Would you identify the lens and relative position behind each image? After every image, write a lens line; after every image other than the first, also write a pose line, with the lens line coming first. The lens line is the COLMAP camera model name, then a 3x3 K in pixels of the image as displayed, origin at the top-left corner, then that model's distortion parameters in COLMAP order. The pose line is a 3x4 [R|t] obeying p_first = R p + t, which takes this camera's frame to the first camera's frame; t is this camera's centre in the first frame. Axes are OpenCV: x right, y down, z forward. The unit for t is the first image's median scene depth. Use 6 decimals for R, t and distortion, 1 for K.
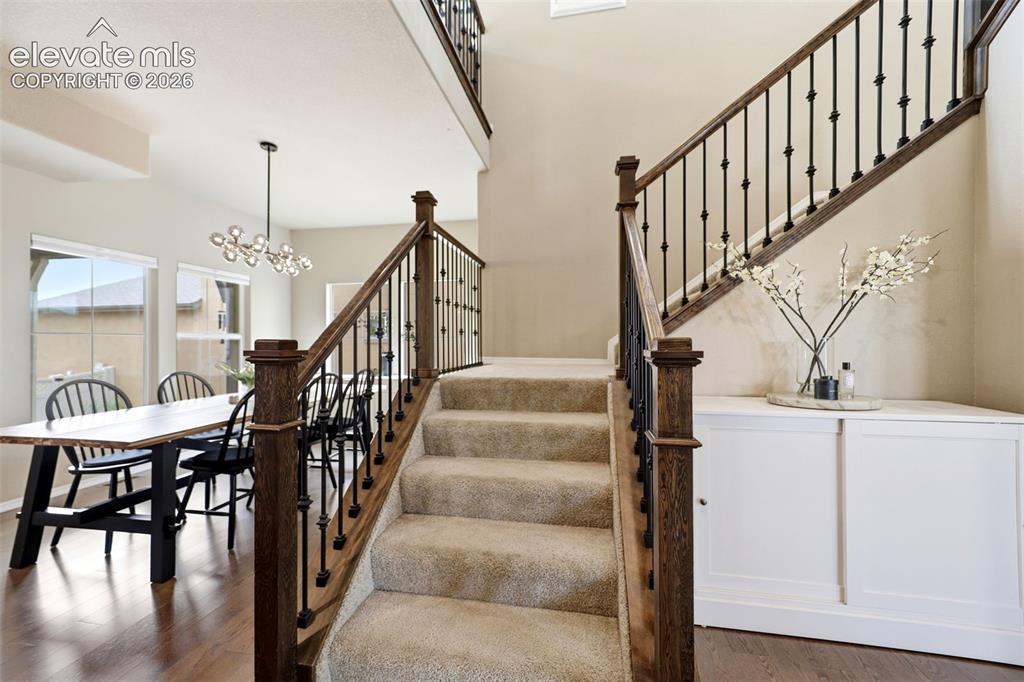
lens RADIAL K [[419.3, 0, 514.1], [0, 419.3, 337.3], [0, 0, 1]] dist [0.000288, -0.002018]
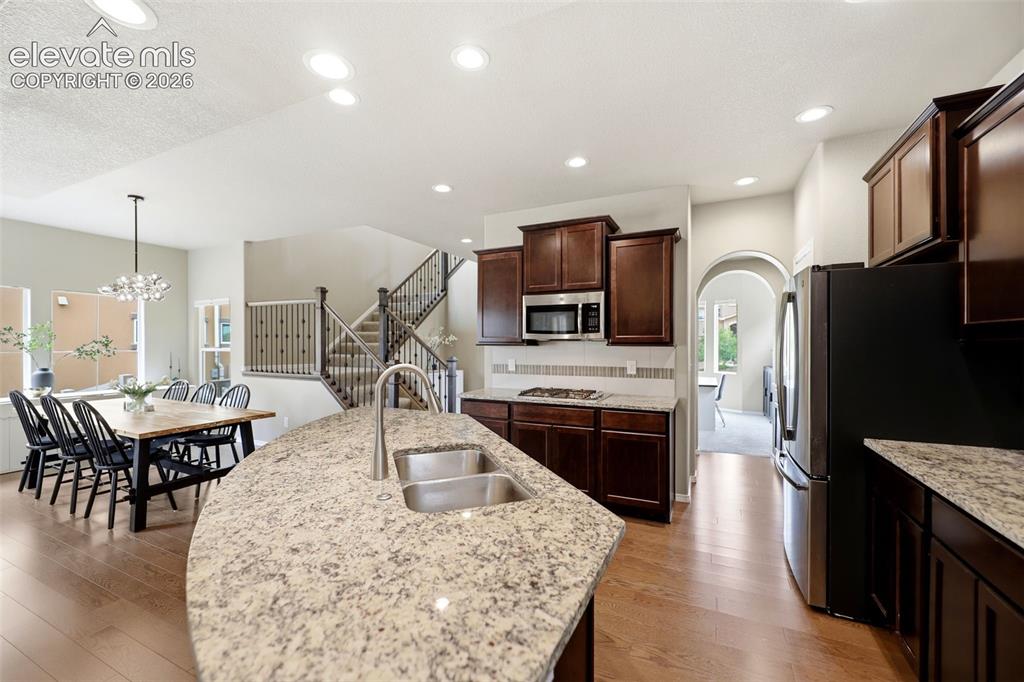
lens RADIAL K [[419.3, 0, 512.5], [0, 419.3, 344.1], [0, 0, 1]] dist [0.000288, -0.002018]
pose [[0.269915, -0.001980, 0.962882, -2.456698], [-0.004131, 0.999986, 0.003214, -0.050229], [-0.962875, -0.004845, 0.269903, -0.692359]]
